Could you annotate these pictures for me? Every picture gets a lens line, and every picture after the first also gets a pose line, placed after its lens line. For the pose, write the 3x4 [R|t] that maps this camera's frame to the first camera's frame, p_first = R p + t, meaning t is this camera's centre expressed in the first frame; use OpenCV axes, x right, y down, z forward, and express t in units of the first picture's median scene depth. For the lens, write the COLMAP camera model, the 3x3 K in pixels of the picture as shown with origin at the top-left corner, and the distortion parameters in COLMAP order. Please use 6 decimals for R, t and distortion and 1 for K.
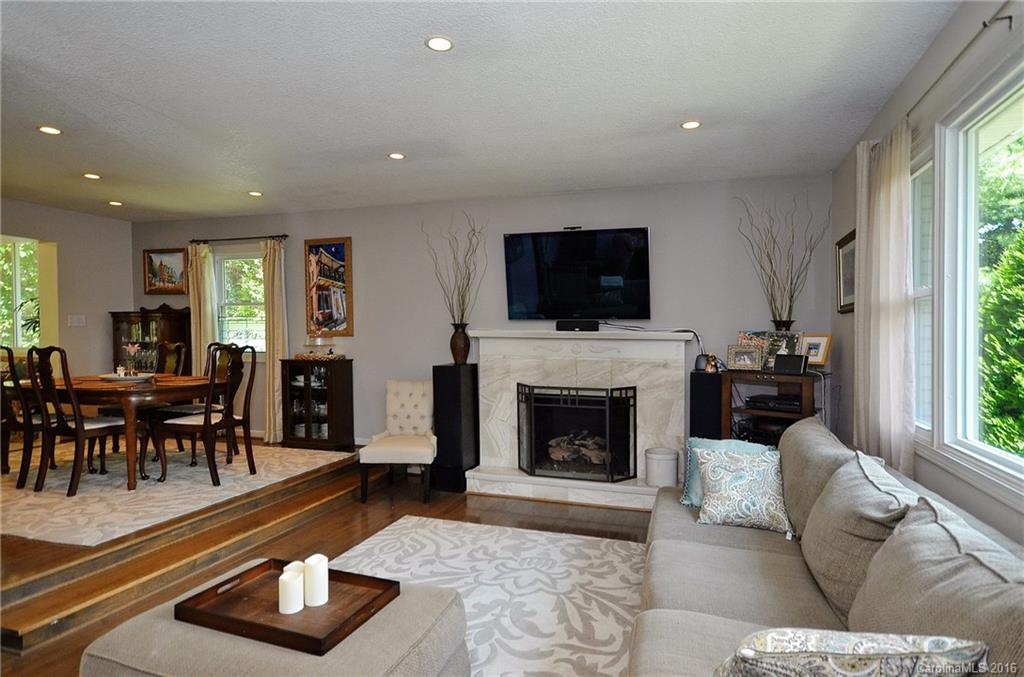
lens RADIAL K [[585.7, 0, 513.3], [0, 585.7, 335.8], [0, 0, 1]] dist [-0.064456, -0.001014]
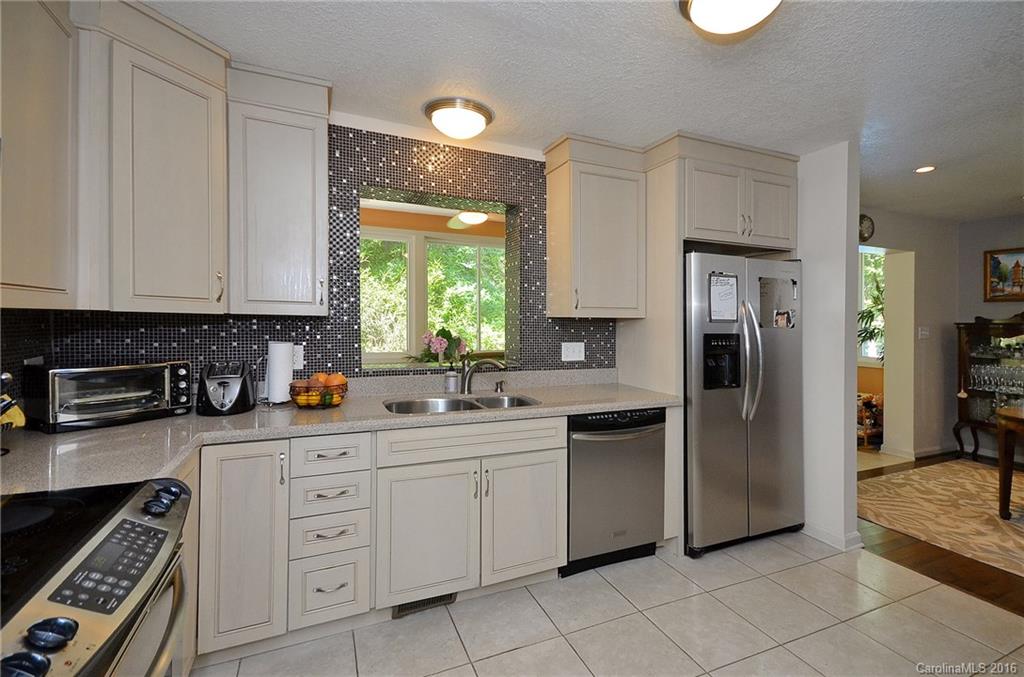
lens RADIAL K [[463.8, 0, 520.5], [0, 463.8, 319.2], [0, 0, 1]] dist [0.000922, 0.000454]
pose [[0.739586, -0.009748, 0.672992, -1.586085], [-0.000318, 0.999890, 0.014832, -0.055753], [-0.673062, -0.011183, 0.739501, 0.947861]]
